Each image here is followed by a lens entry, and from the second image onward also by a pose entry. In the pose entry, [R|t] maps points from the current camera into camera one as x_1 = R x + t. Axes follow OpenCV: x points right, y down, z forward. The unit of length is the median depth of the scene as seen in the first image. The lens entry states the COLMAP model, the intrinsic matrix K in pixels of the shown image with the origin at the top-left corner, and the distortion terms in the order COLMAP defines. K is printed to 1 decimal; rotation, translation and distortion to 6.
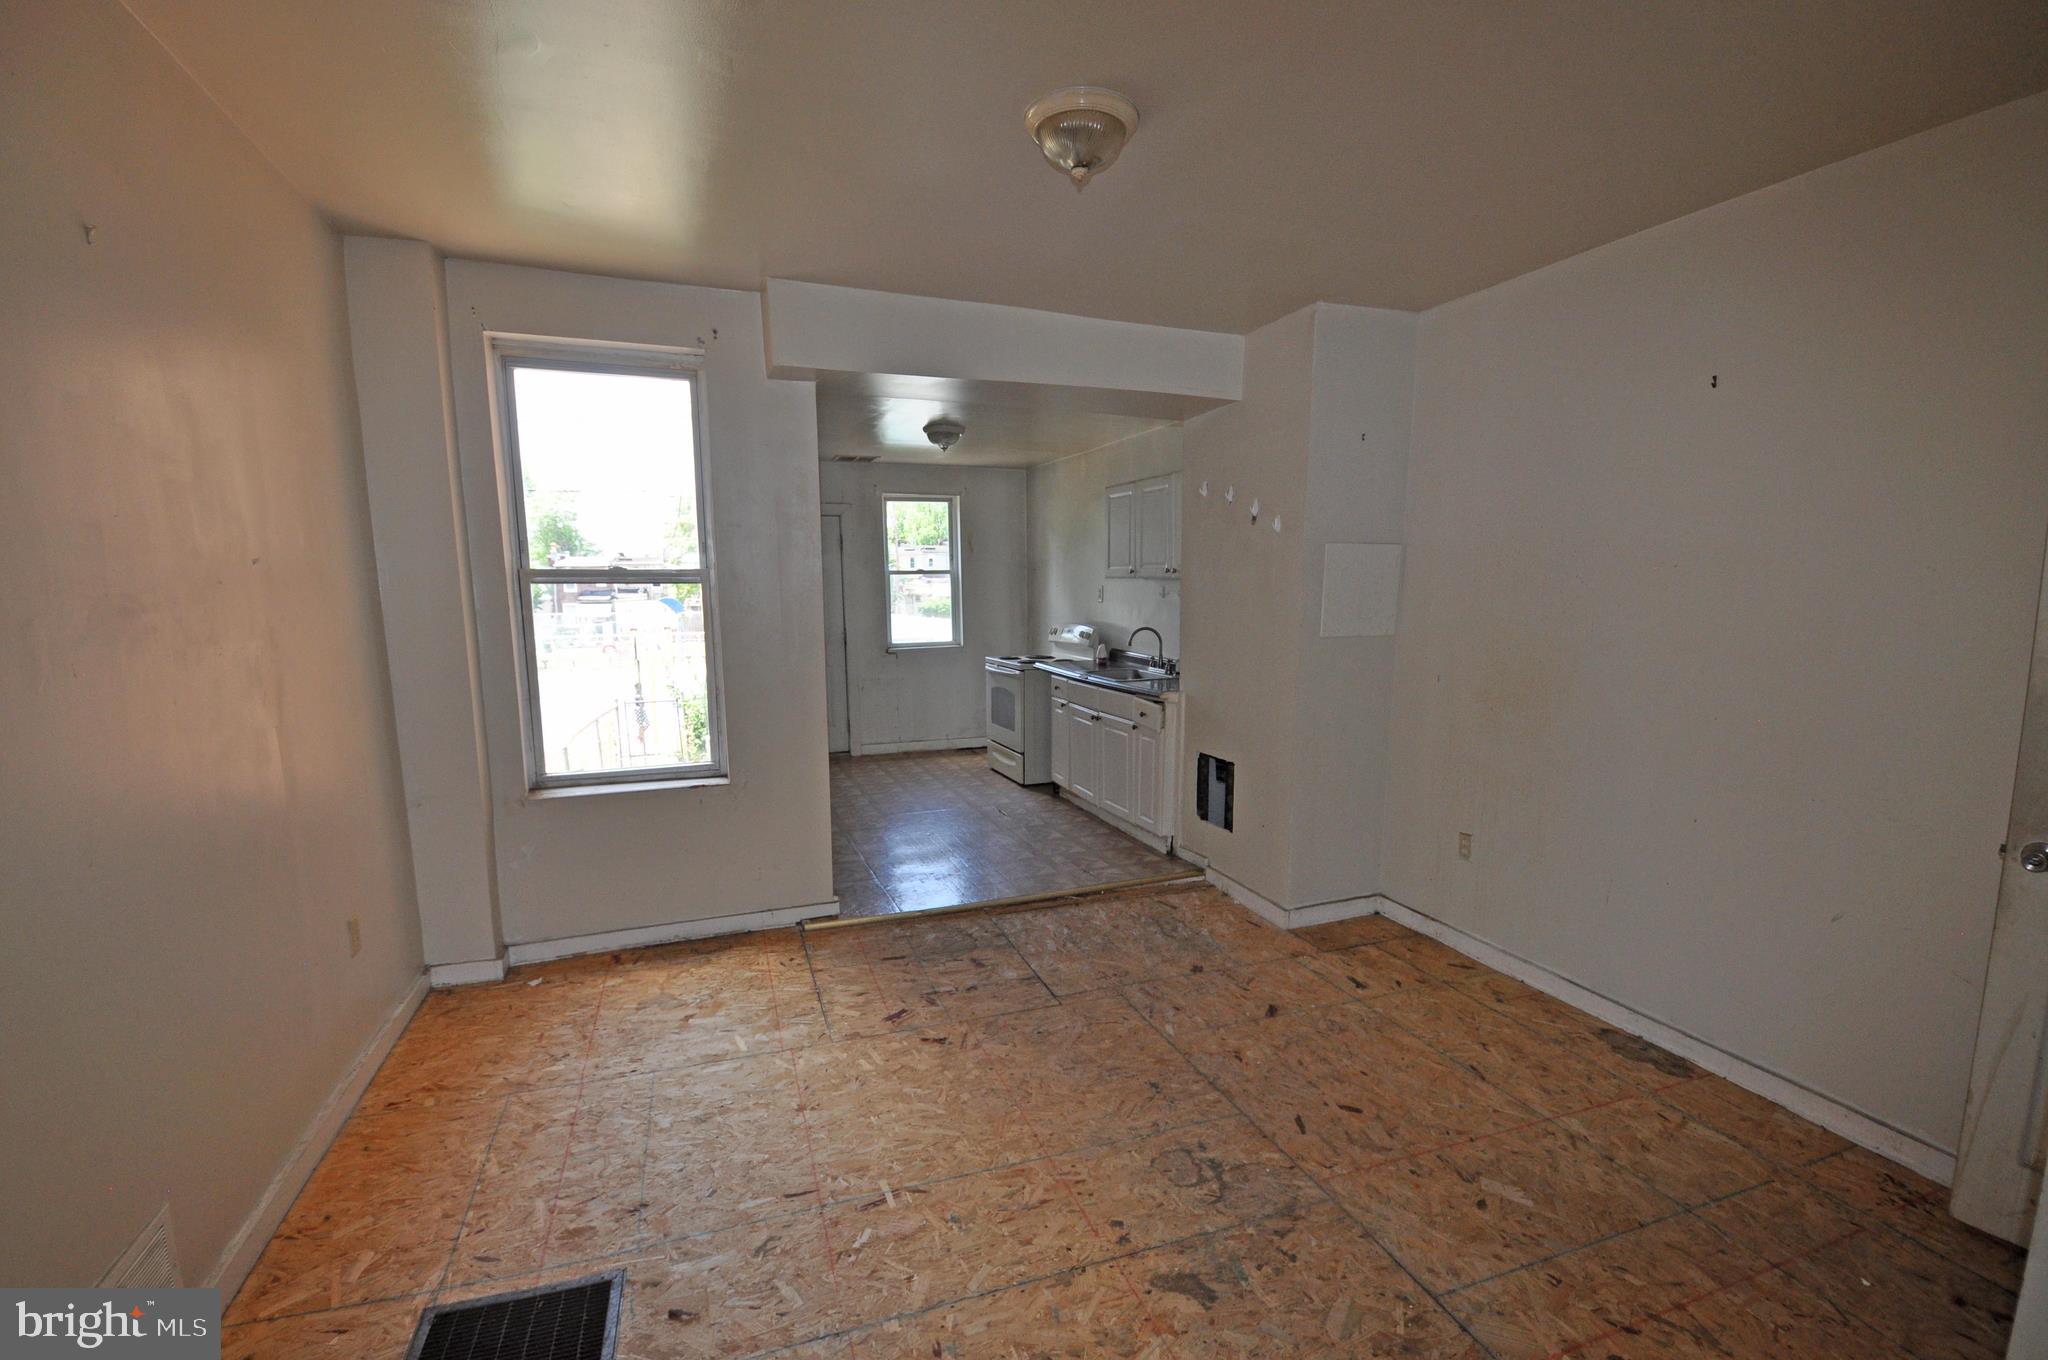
lens RADIAL K [[904.7, 0, 1035.5], [0, 904.7, 694.5], [0, 0, 1]] dist [0.001925, -0.001447]
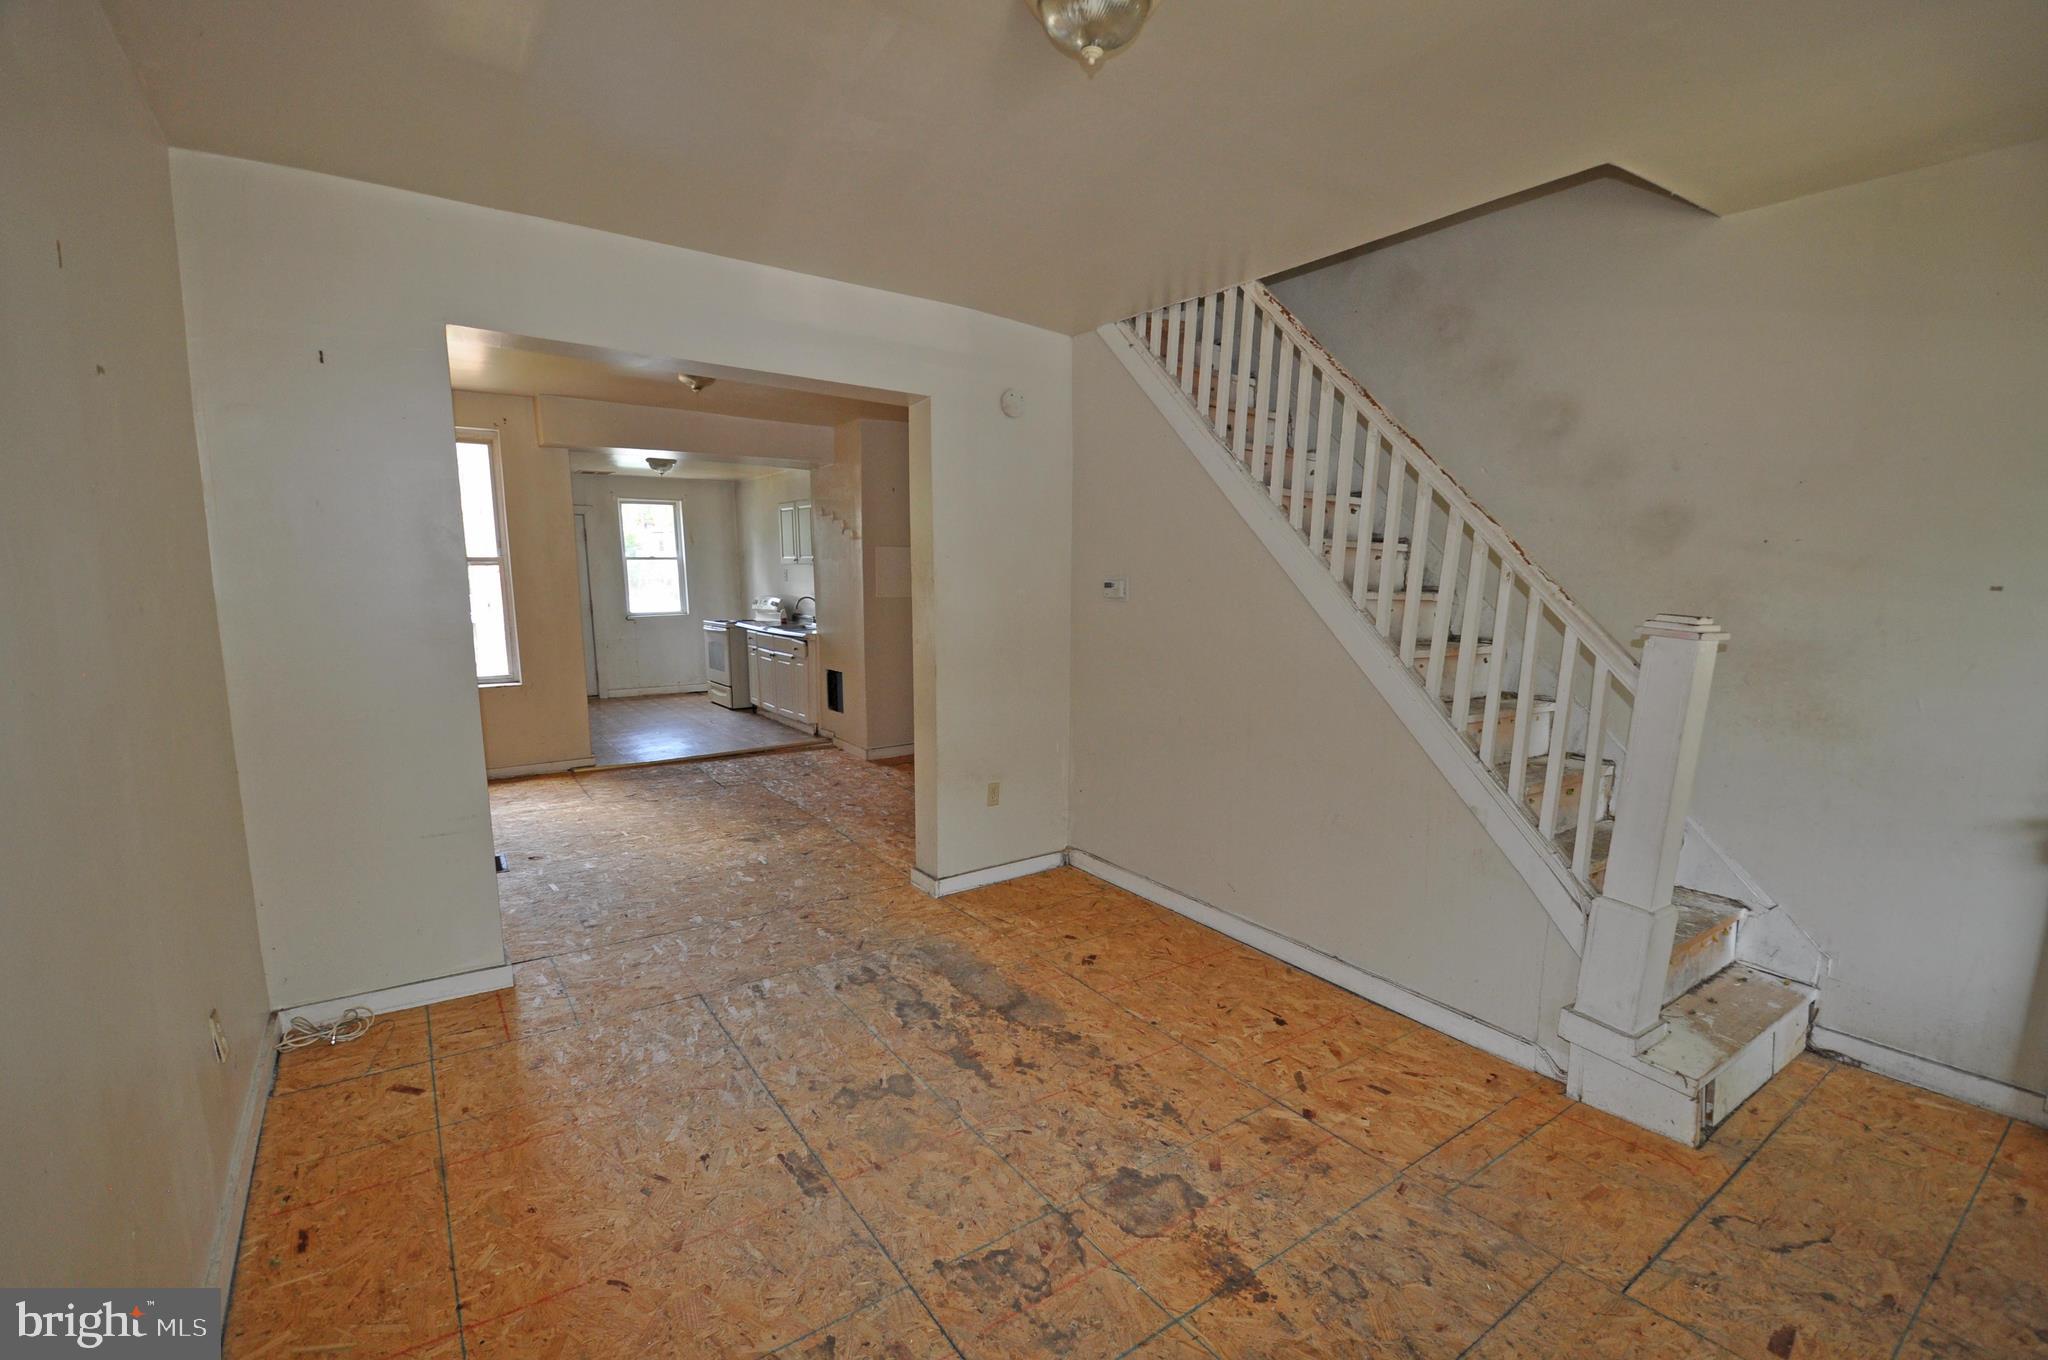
lens RADIAL K [[904.7, 0, 1036.4], [0, 904.7, 690.7], [0, 0, 1]] dist [0.001925, -0.001447]
pose [[0.968032, -0.030999, 0.248905, 0.097585], [0.028109, 0.999490, 0.015158, 0.063864], [-0.249248, -0.007677, 0.968409, -0.503170]]
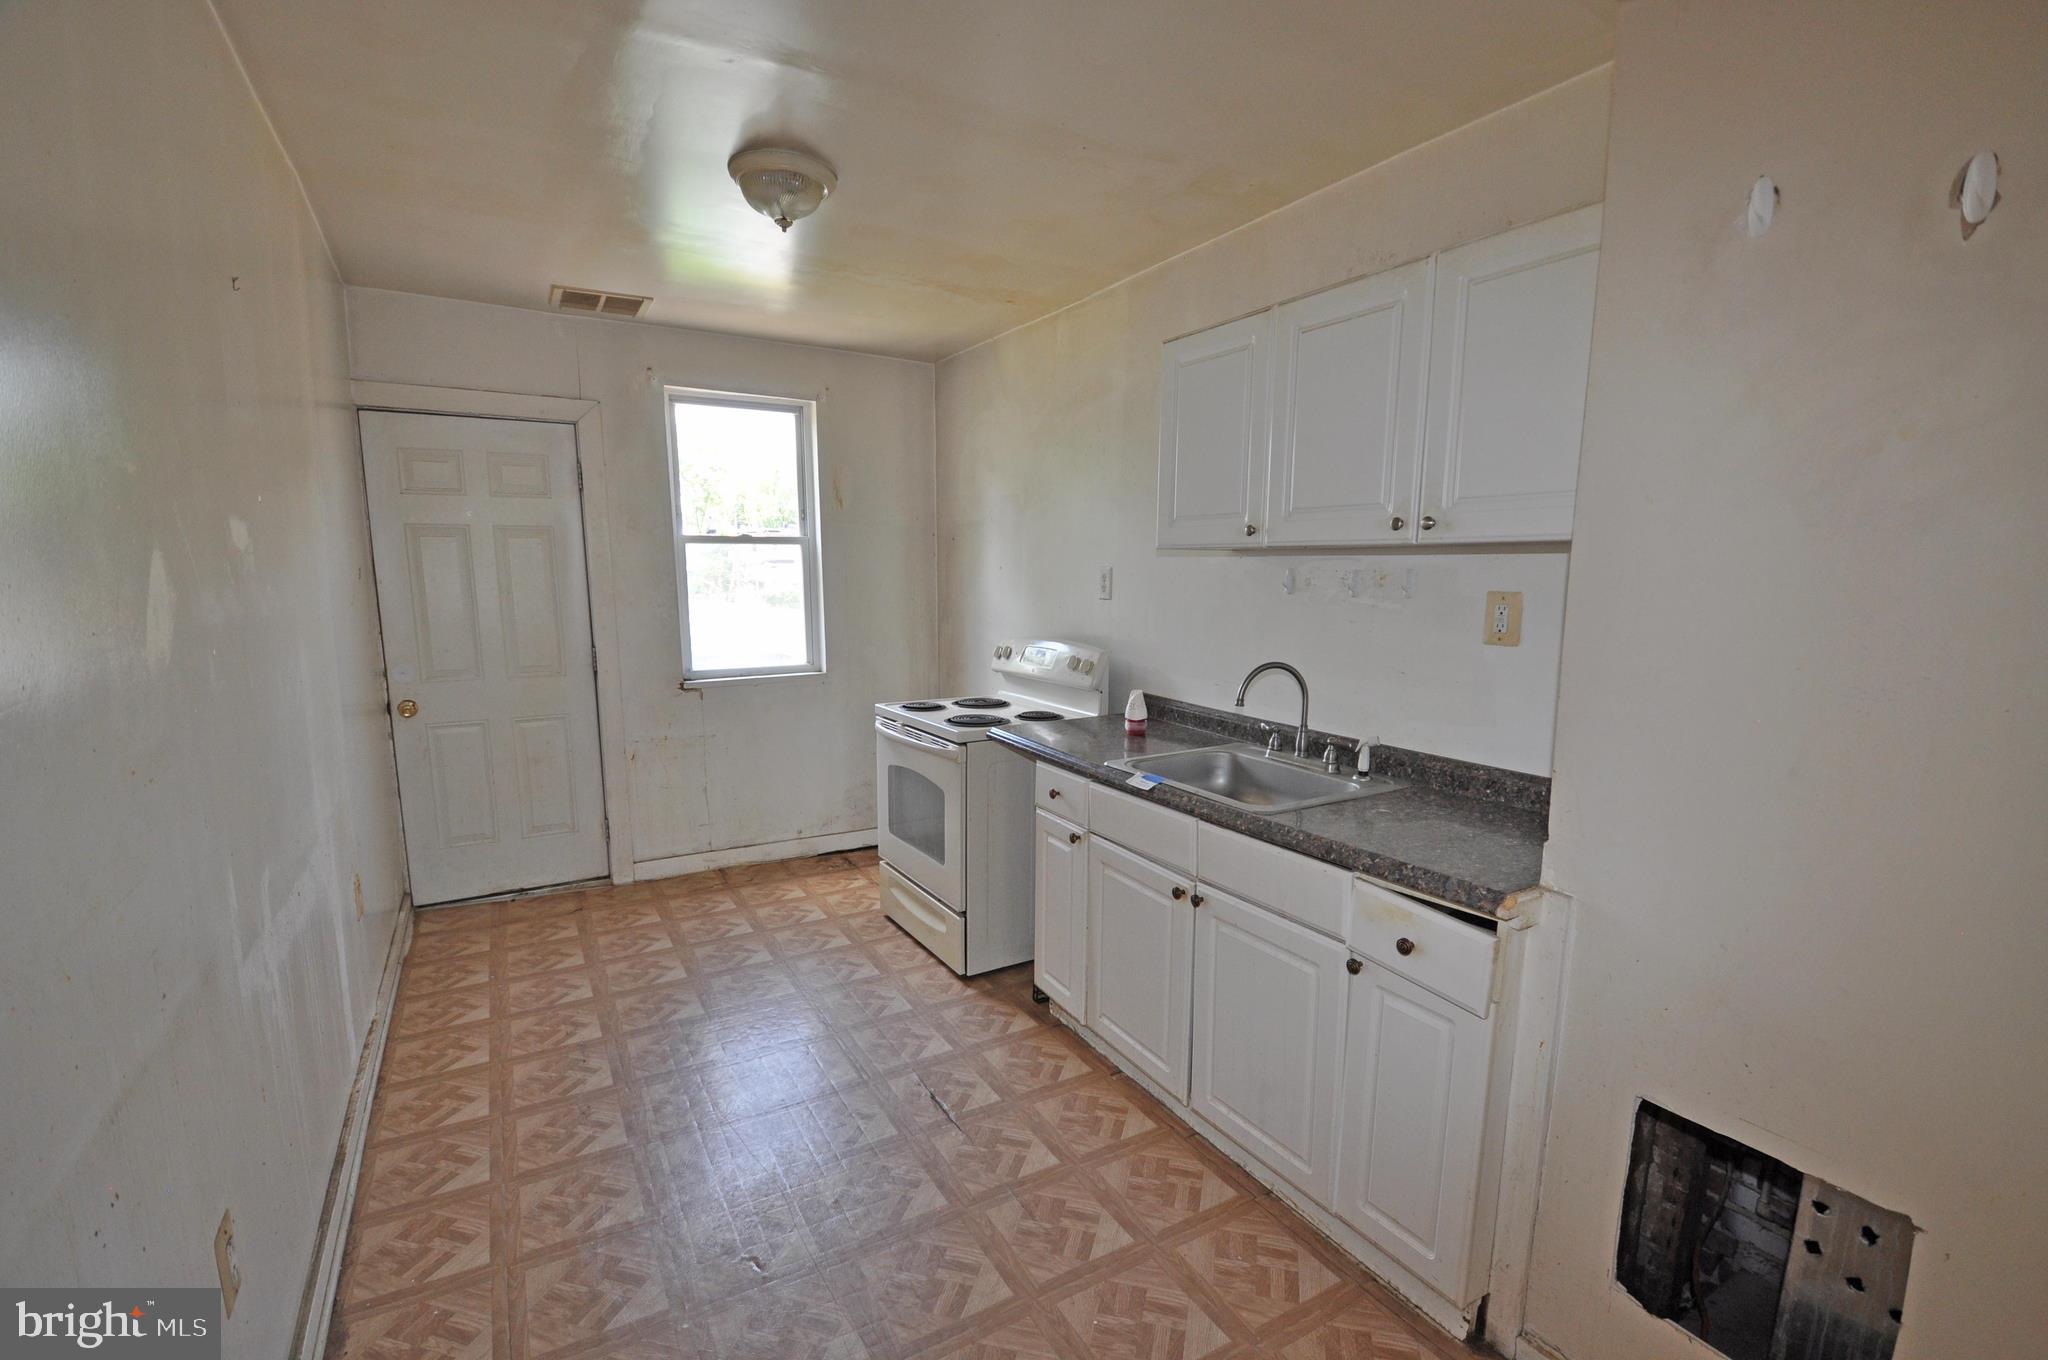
lens RADIAL K [[904.7, 0, 1036.8], [0, 904.7, 691.2], [0, 0, 1]] dist [0.001925, -0.001447]
pose [[0.986551, -0.013071, 0.162927, -0.052391], [0.011496, 0.999878, 0.010605, -0.057959], [-0.163046, -0.008590, 0.986581, 0.521104]]
